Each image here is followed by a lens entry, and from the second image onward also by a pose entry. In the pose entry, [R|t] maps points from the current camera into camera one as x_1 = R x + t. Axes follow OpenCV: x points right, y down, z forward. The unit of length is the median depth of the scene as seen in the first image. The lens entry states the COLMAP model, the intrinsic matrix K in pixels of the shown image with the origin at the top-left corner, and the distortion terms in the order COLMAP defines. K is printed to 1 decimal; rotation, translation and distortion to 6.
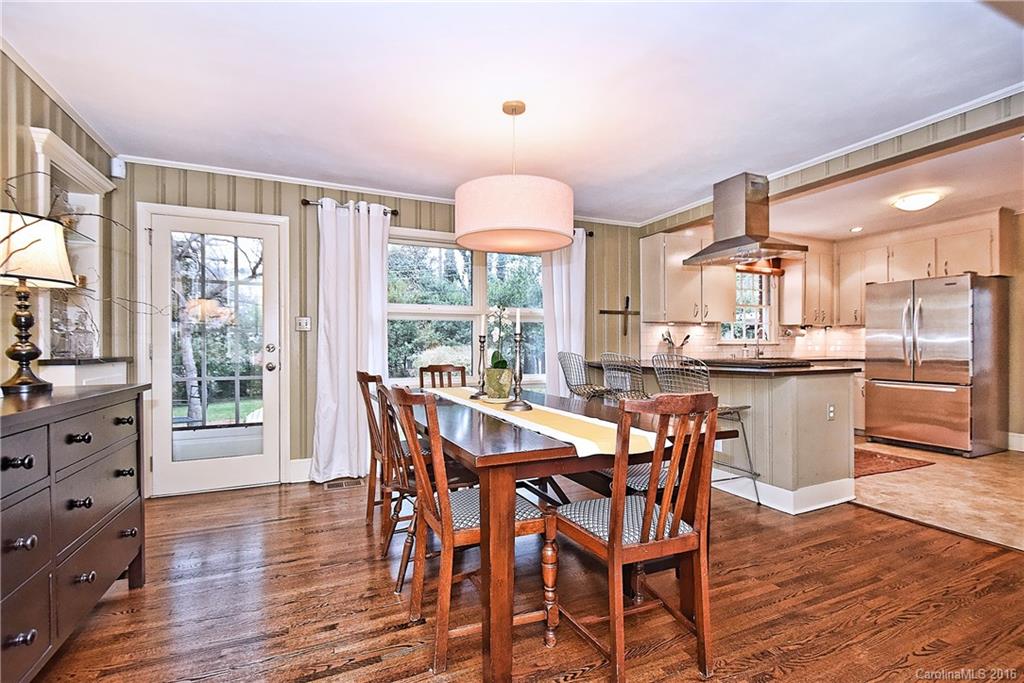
lens RADIAL K [[465.6, 0, 519.0], [0, 465.6, 343.6], [0, 0, 1]] dist [-0.000304, -0.000484]
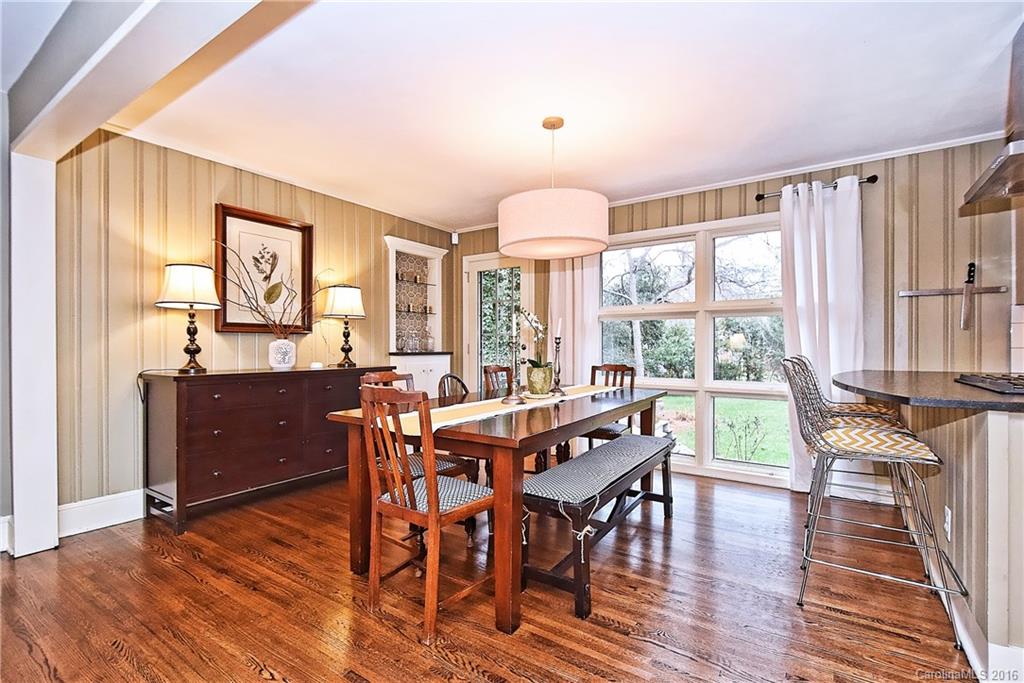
lens RADIAL K [[465.6, 0, 513.0], [0, 465.6, 344.9], [0, 0, 1]] dist [-0.000304, -0.000484]
pose [[0.513515, 0.002578, -0.858077, 0.439614], [0.001346, 0.999992, 0.003810, -0.001631], [0.858079, -0.003112, 0.513507, 0.208231]]
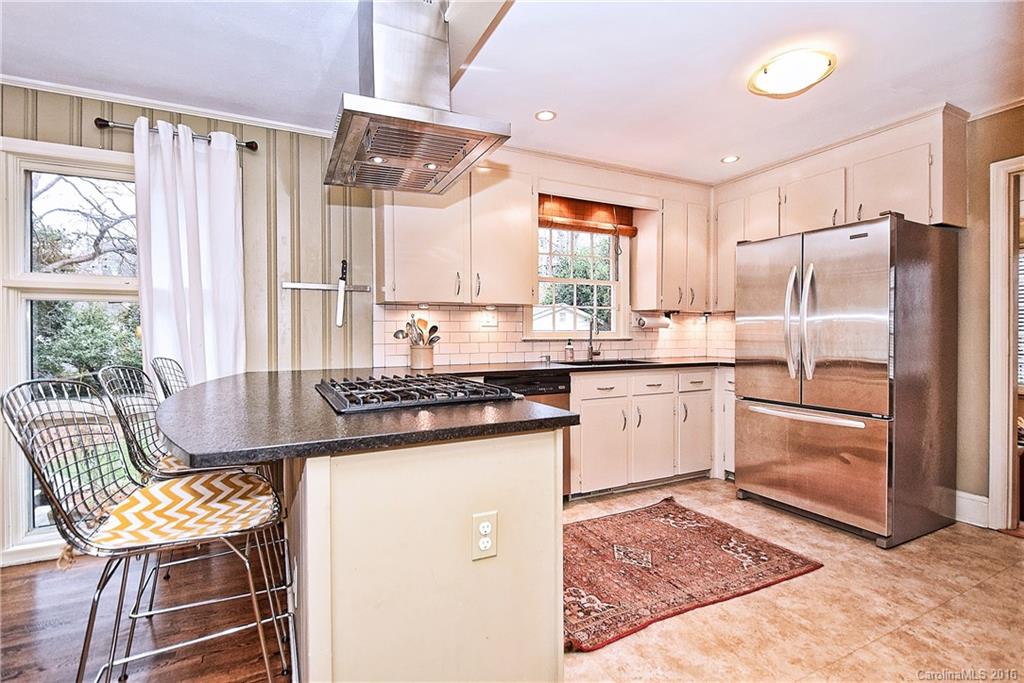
lens RADIAL K [[465.6, 0, 516.3], [0, 465.6, 336.9], [0, 0, 1]] dist [-0.000304, -0.000484]
pose [[0.999012, -0.001796, 0.044402, 0.424634], [0.001413, 0.999962, 0.008651, -0.008957], [-0.044416, -0.008580, 0.998976, 0.395340]]
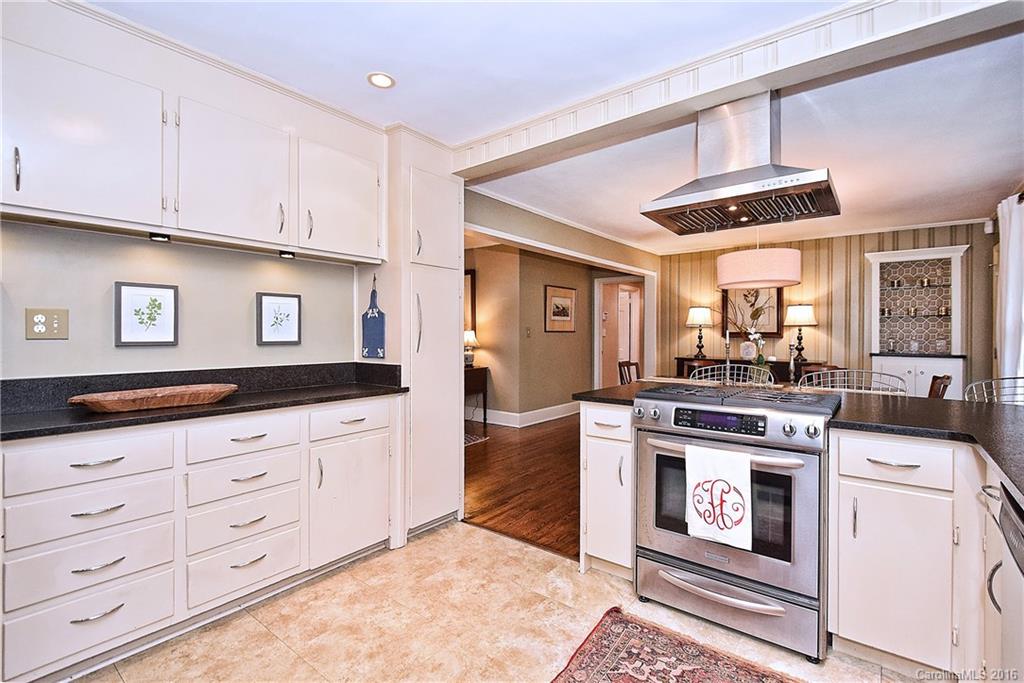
lens RADIAL K [[465.6, 0, 510.7], [0, 465.6, 338.2], [0, 0, 1]] dist [-0.000304, -0.000484]
pose [[-0.893826, 0.005400, -0.448382, 0.725828], [0.000864, 0.999946, 0.010321, -0.028036], [0.448414, 0.008838, -0.893782, 1.015189]]
